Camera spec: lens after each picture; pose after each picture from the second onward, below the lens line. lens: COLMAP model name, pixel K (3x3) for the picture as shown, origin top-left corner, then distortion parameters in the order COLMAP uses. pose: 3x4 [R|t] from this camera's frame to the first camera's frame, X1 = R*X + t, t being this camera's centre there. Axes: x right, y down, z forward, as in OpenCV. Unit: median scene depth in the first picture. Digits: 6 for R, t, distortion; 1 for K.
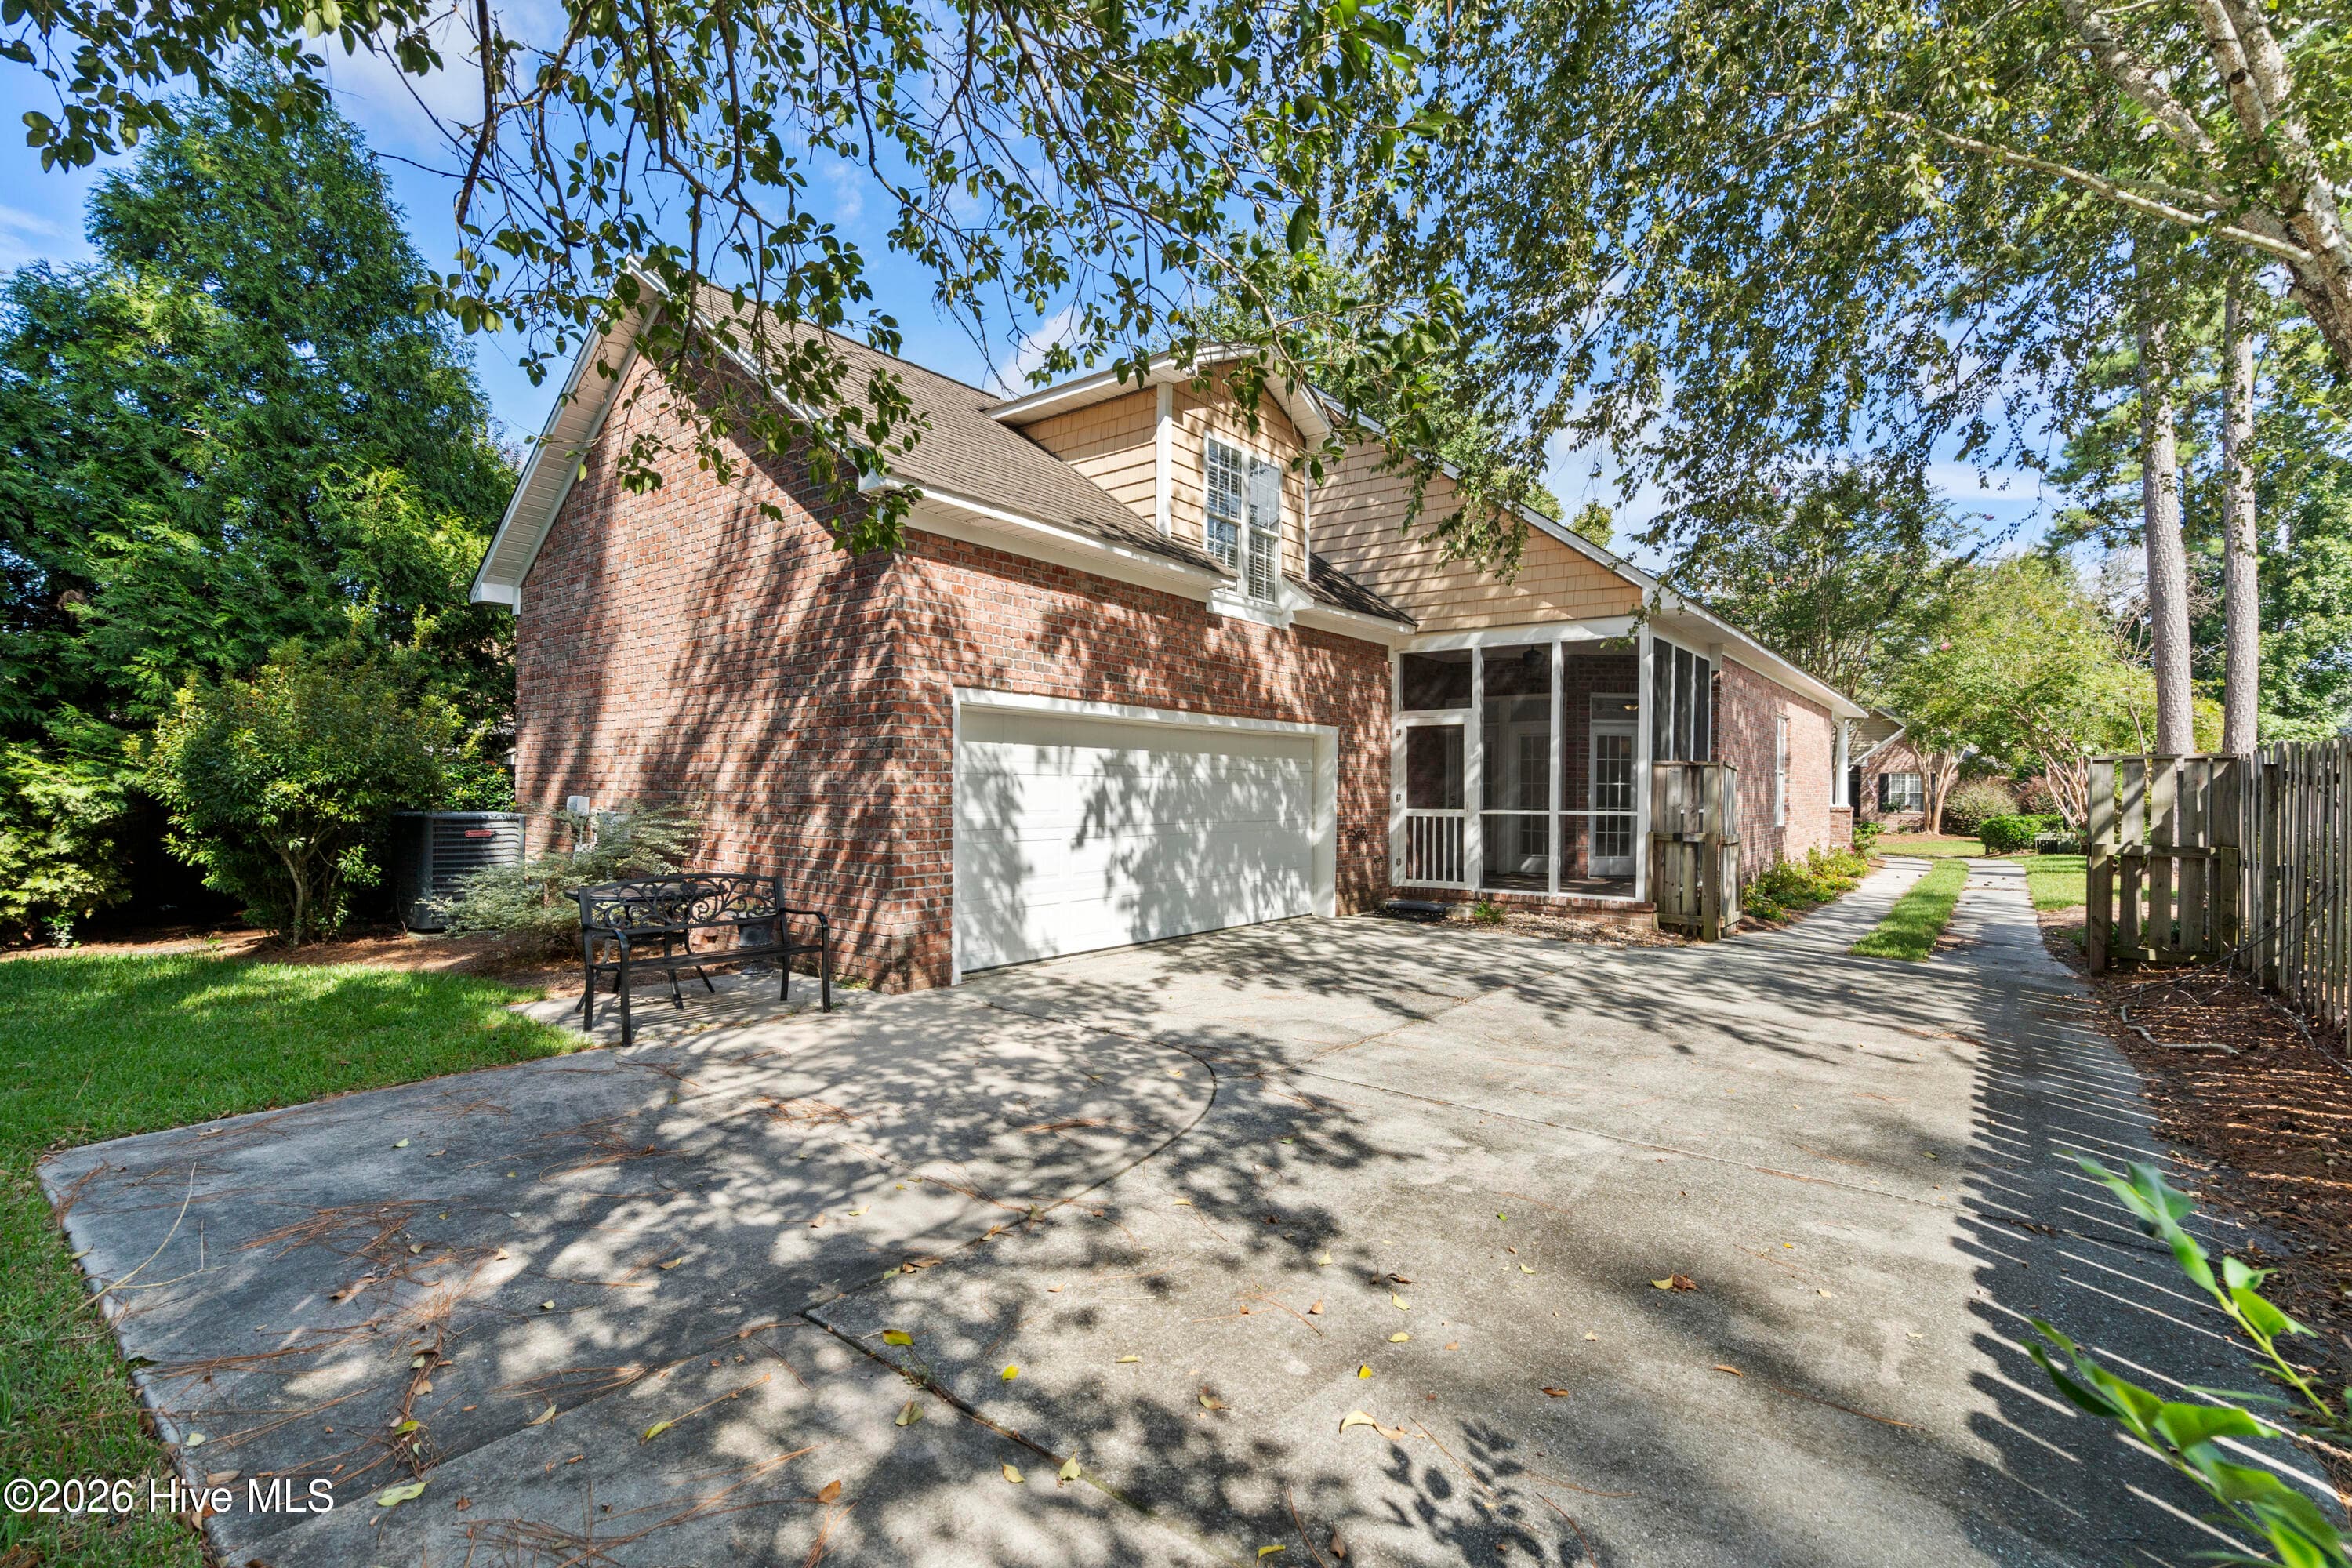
lens RADIAL K [[1082.1, 0, 1176.0], [0, 1082.1, 784.0], [0, 0, 1]] dist [0.032793, 0.000180]
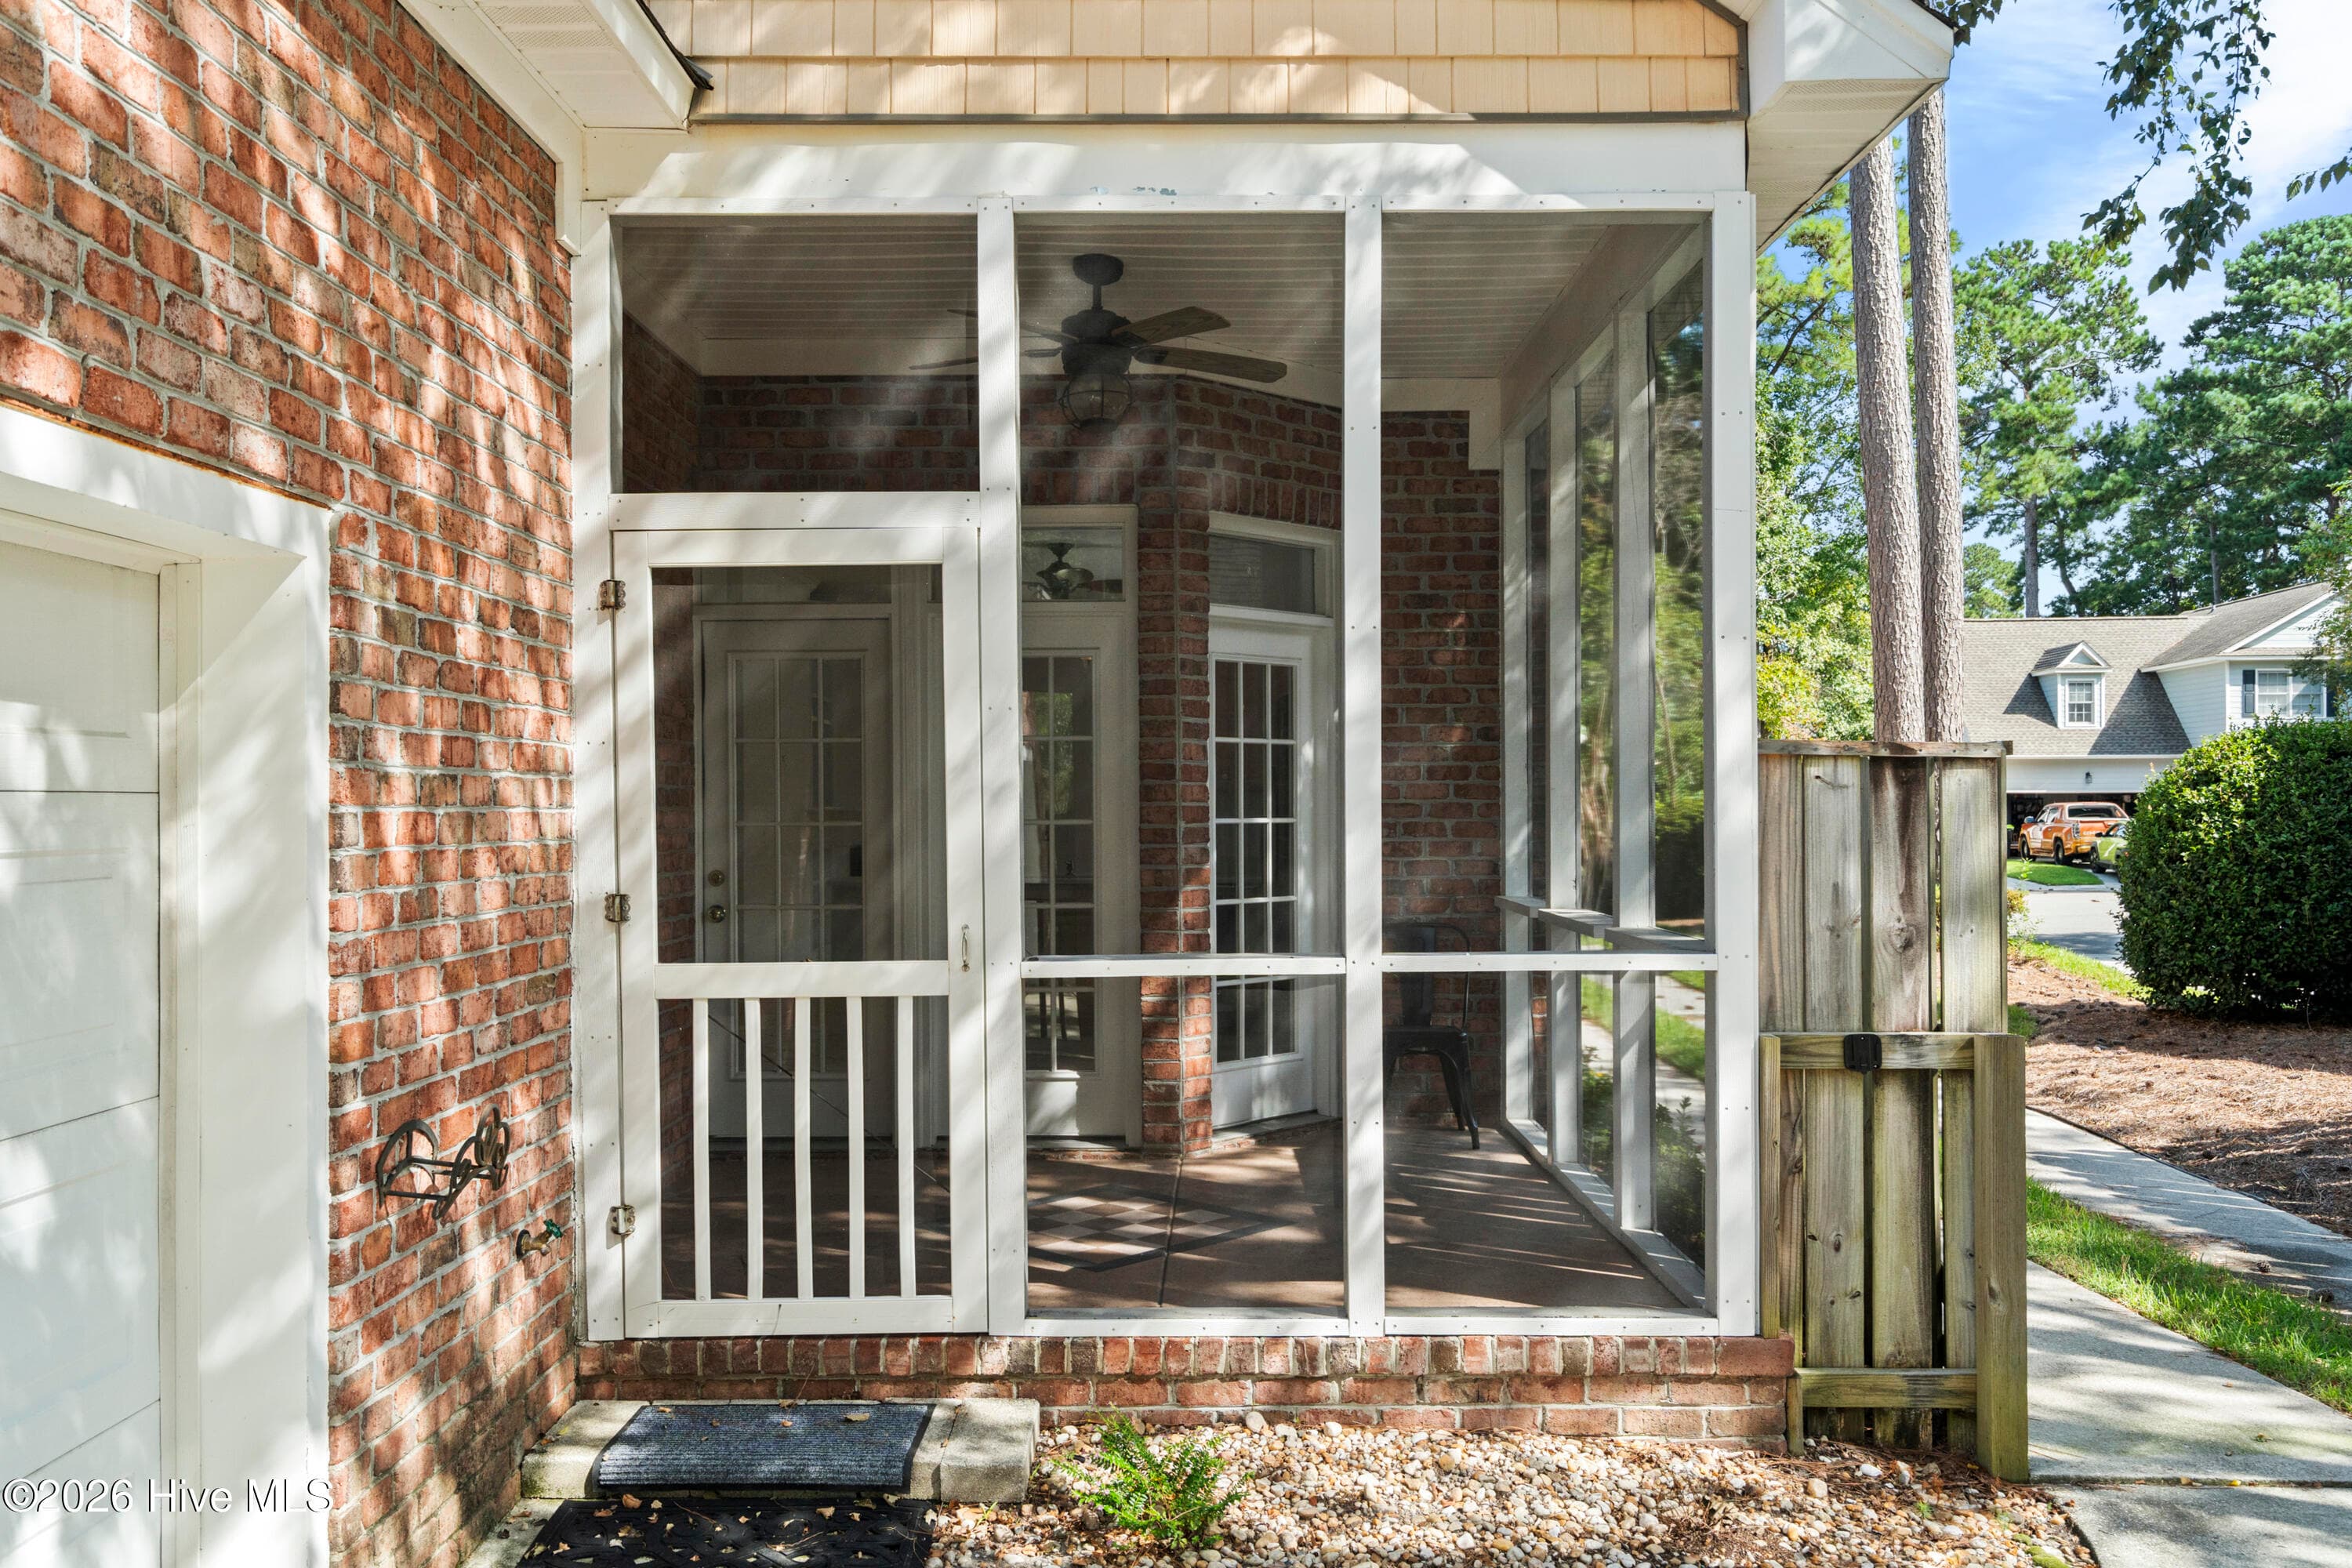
lens RADIAL K [[1835.3, 0, 1176.0], [0, 1835.3, 784.0], [0, 0, 1]] dist [-0.009221, -0.002706]
pose [[0.788828, -0.005724, 0.614587, 0.079337], [0.010113, 0.999942, -0.003668, -0.010141], [-0.614530, 0.009108, 0.788841, 0.703468]]
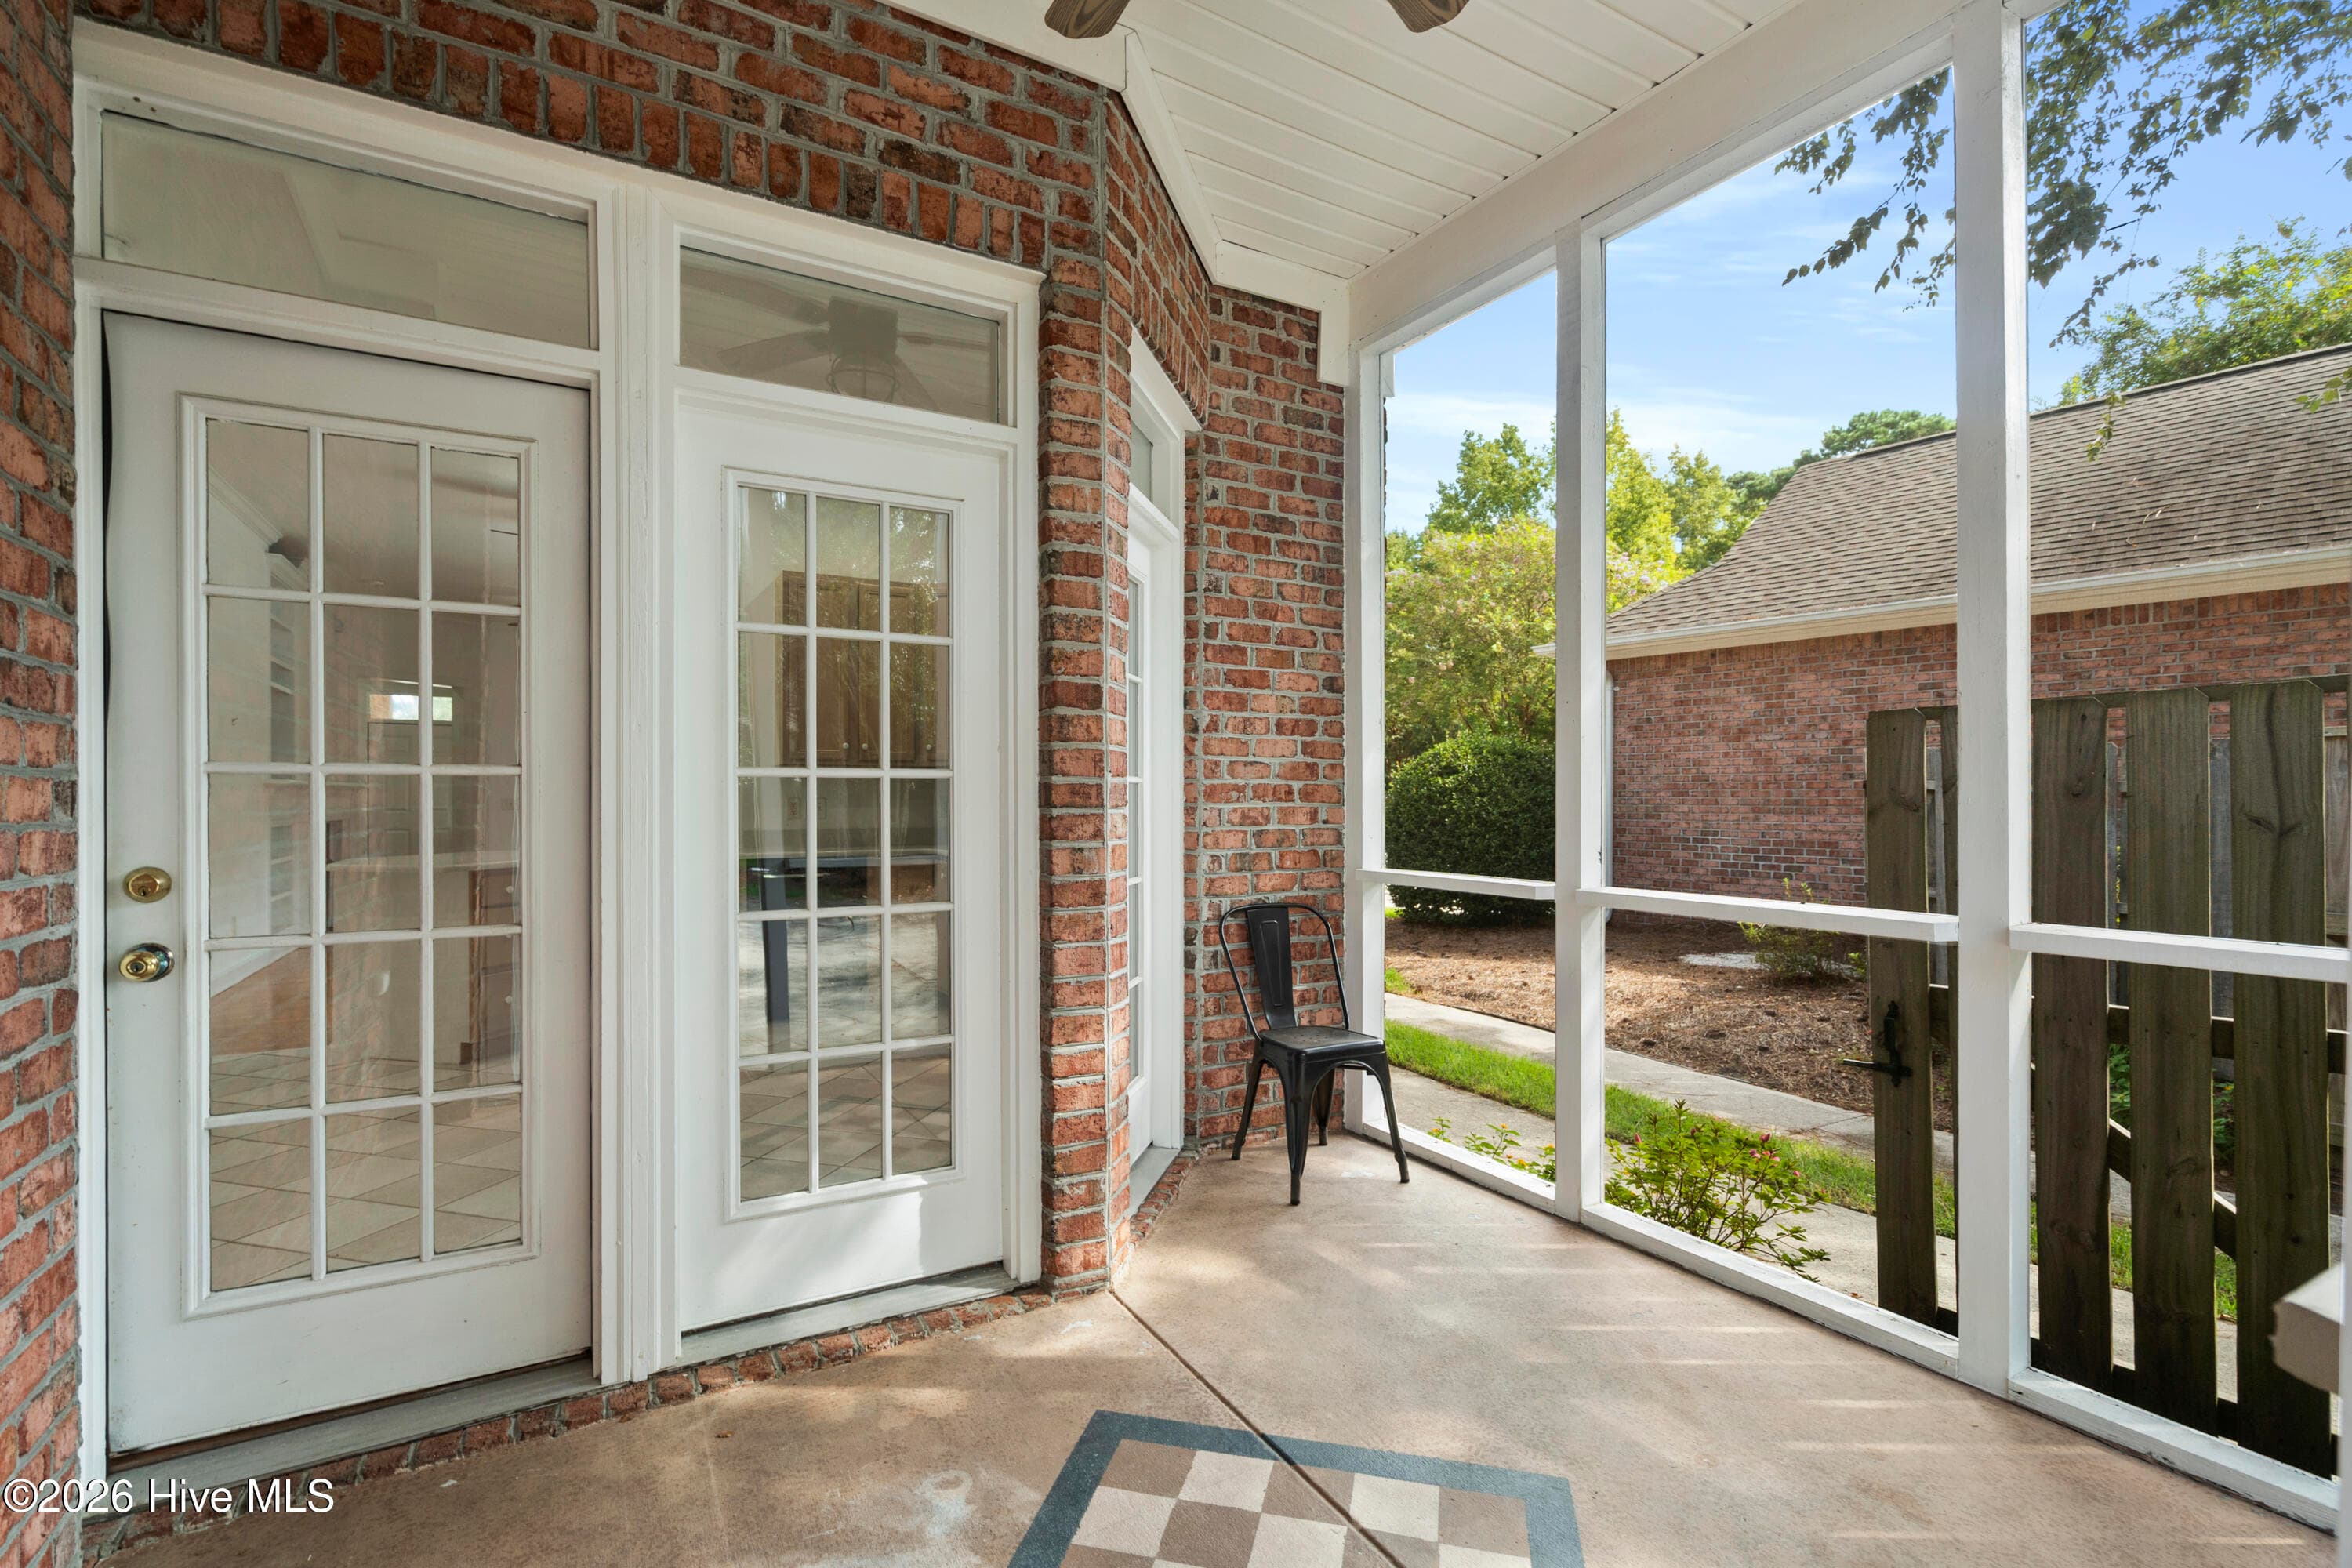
lens RADIAL K [[1069.3, 0, 1176.0], [0, 1069.3, 784.0], [0, 0, 1]] dist [-0.002702, -0.000293]
pose [[0.385786, -0.000287, 0.922588, 0.186370], [0.003310, 0.999994, -0.001073, -0.002079], [-0.922582, 0.003468, 0.385785, 0.943017]]
